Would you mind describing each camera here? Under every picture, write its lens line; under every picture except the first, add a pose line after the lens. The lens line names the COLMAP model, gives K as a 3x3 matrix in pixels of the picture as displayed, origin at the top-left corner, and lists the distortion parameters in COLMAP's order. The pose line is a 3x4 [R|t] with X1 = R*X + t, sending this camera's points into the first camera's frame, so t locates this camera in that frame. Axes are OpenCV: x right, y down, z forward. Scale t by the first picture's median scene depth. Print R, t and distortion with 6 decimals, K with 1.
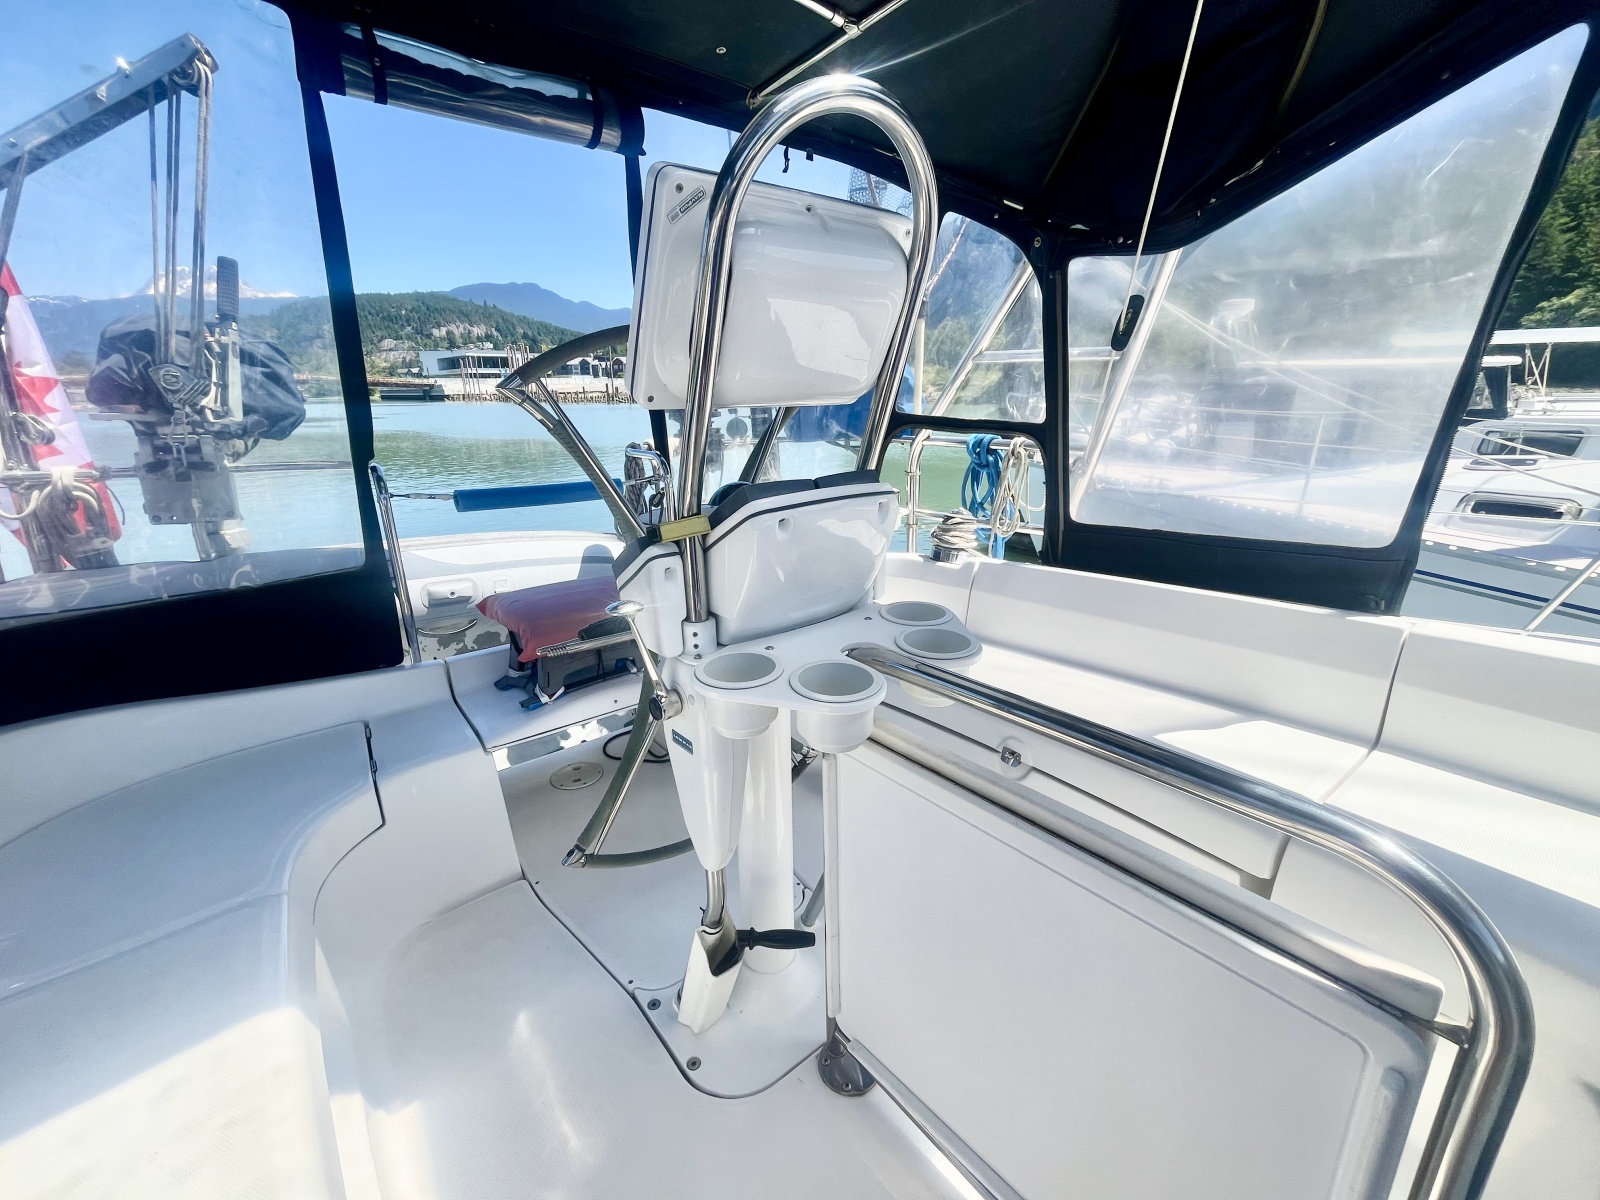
lens RADIAL K [[644.5, 0, 792.9], [0, 644.5, 597.5], [0, 0, 1]] dist [-0.000803, 0.000005]
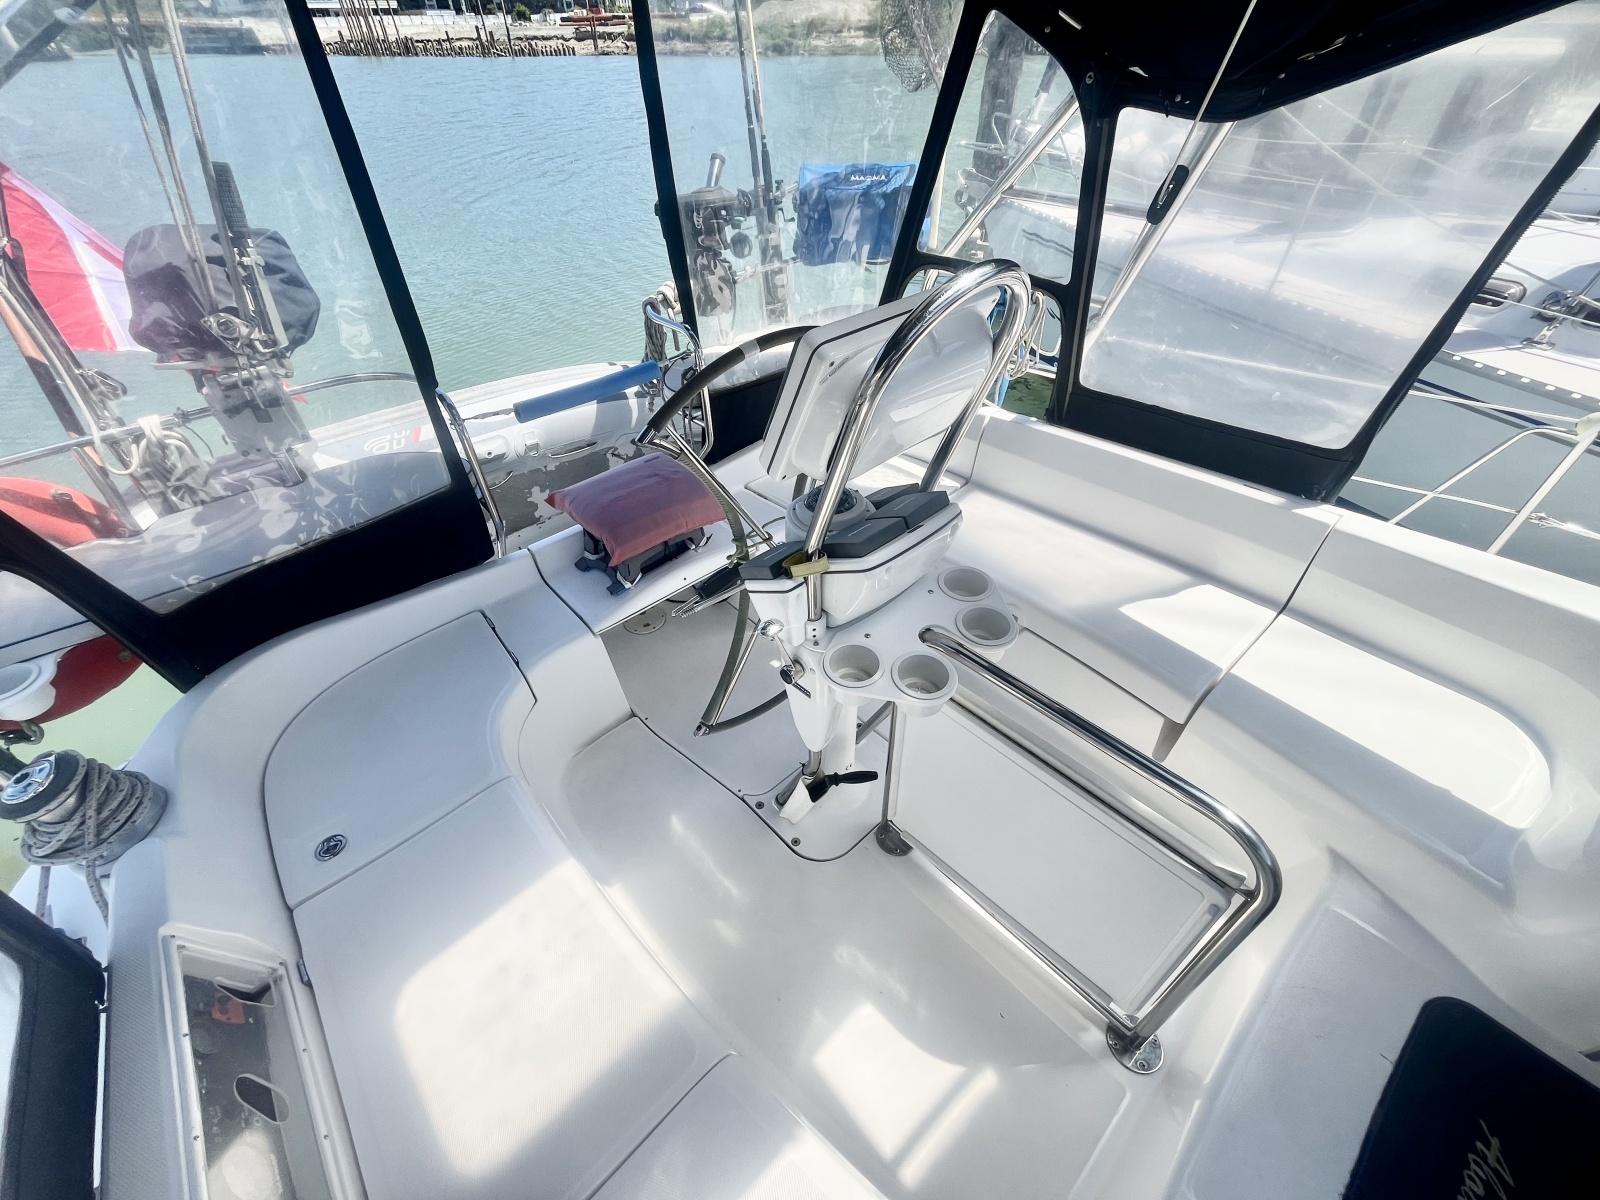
lens RADIAL K [[644.5, 0, 792.9], [0, 644.5, 597.5], [0, 0, 1]] dist [-0.000803, 0.000005]
pose [[0.997881, -0.050039, 0.041591, -0.134427], [0.028985, 0.914132, 0.404379, -0.302676], [-0.058255, -0.402317, 0.913645, -0.123206]]
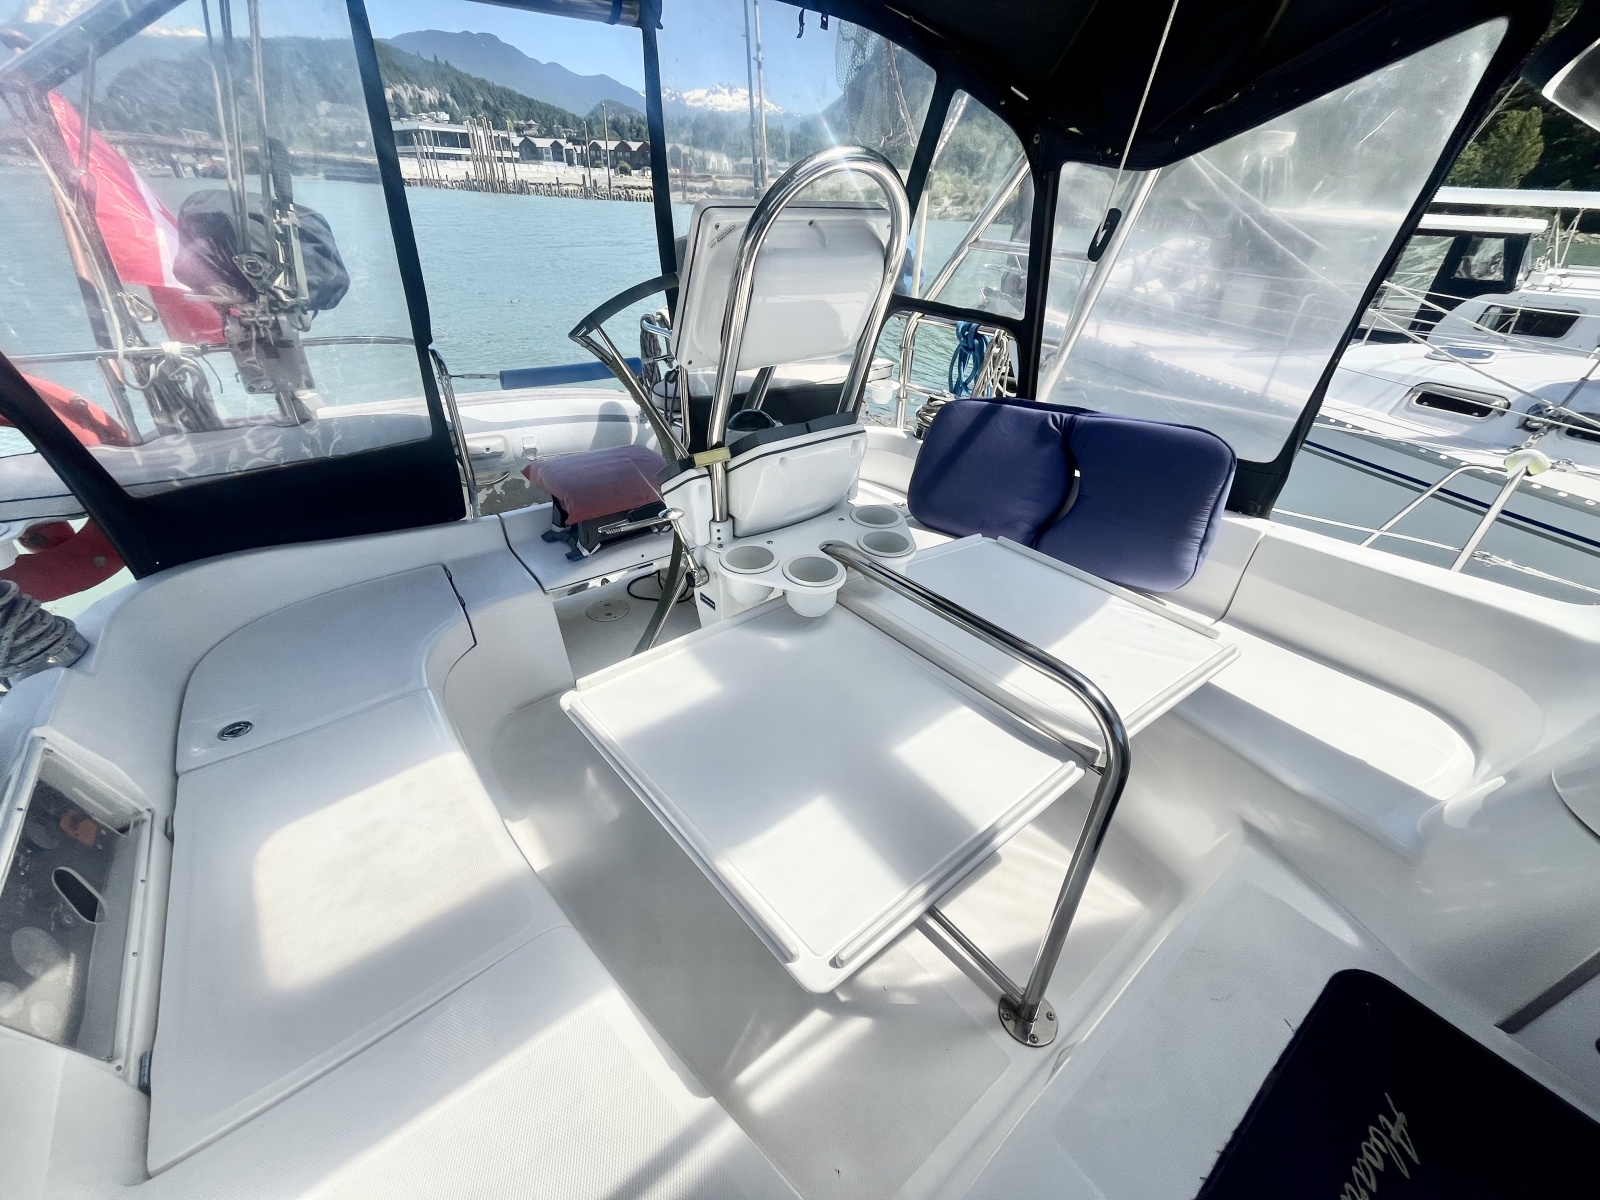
lens RADIAL K [[644.5, 0, 792.9], [0, 644.5, 597.5], [0, 0, 1]] dist [-0.000803, 0.000005]
pose [[0.999074, 0.040942, 0.013243, 0.000883], [-0.042955, 0.967213, 0.250308, -0.089082], [-0.002561, -0.250645, 0.968076, -0.232715]]
